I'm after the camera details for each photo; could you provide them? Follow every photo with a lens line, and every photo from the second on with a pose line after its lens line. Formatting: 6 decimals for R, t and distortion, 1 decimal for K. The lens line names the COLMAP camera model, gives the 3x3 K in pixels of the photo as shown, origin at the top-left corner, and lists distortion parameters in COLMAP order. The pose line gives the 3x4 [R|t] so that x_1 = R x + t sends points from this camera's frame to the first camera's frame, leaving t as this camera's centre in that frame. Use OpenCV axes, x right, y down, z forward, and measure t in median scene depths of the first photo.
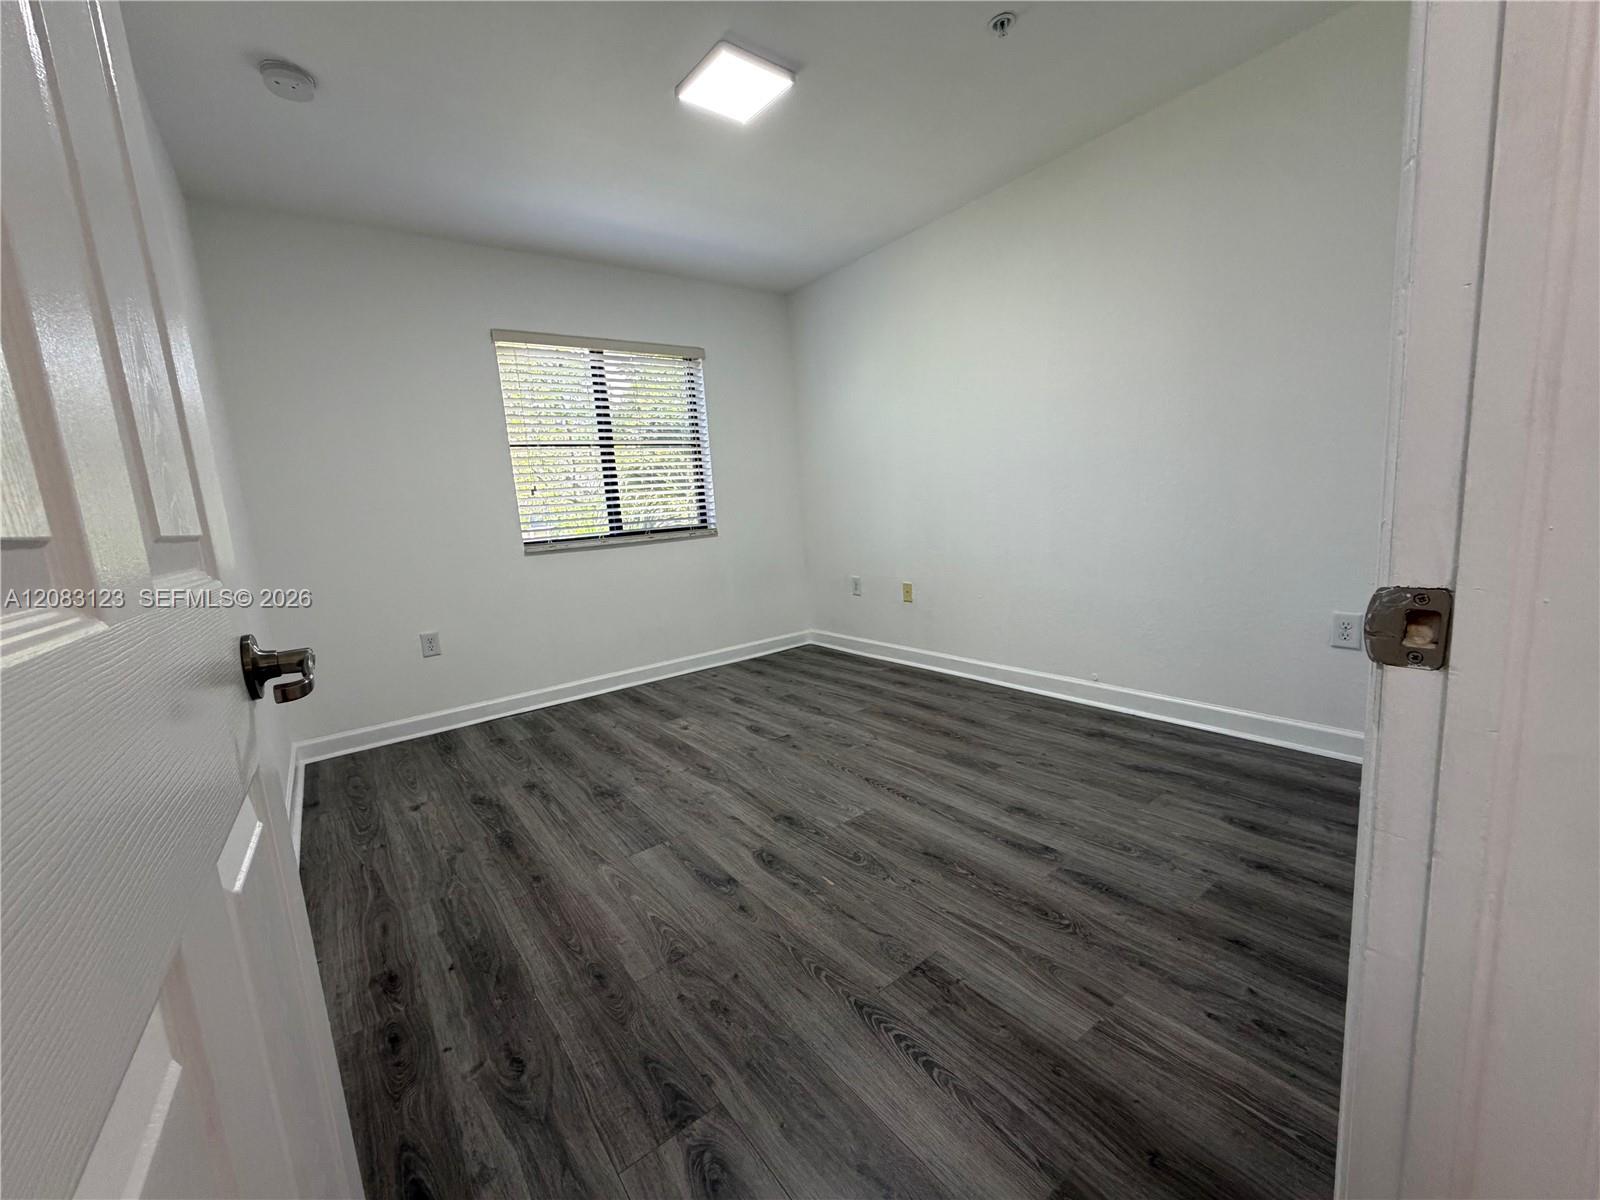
lens RADIAL K [[640.0, 0, 795.3], [0, 640.0, 600.7], [0, 0, 1]] dist [0.001447, -0.000095]
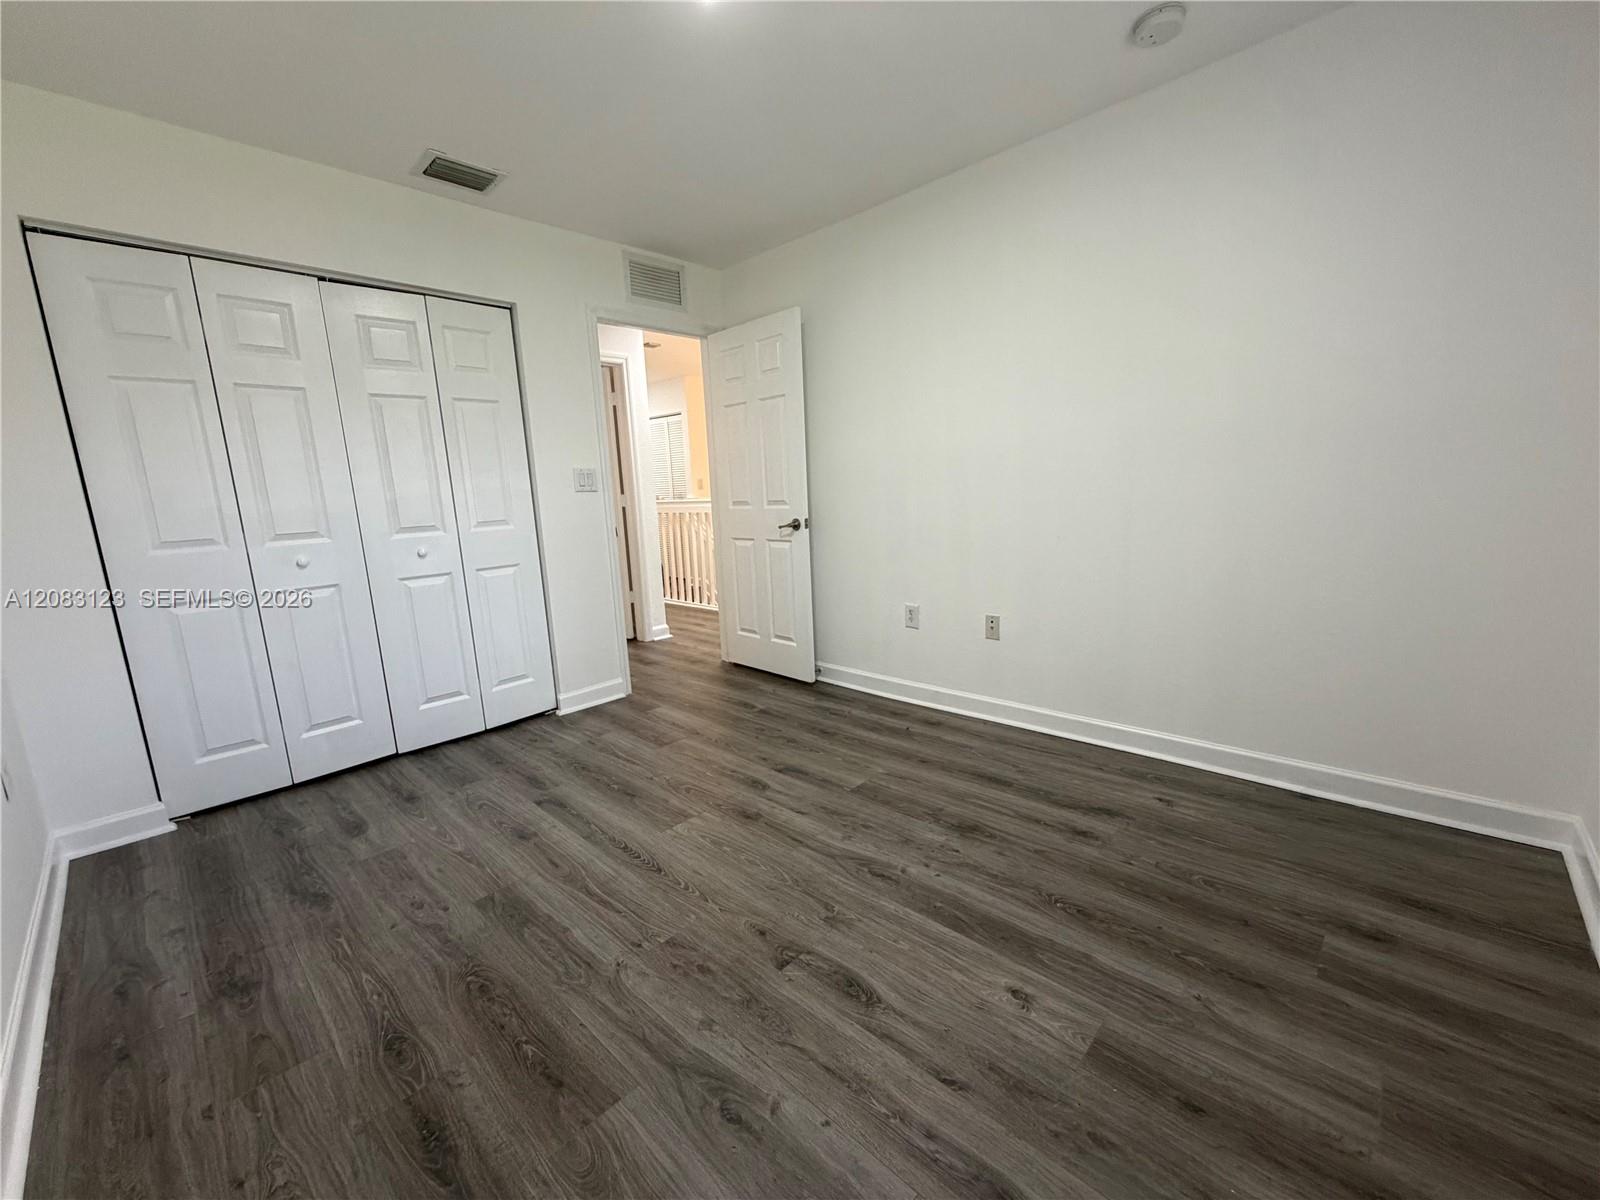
lens RADIAL K [[640.0, 0, 795.3], [0, 640.0, 600.7], [0, 0, 1]] dist [0.001447, -0.000095]
pose [[-0.978947, 0.143393, -0.145259, 0.012542], [0.087917, 0.938488, 0.333934, -0.298083], [0.184208, 0.314133, -0.931337, 1.687938]]
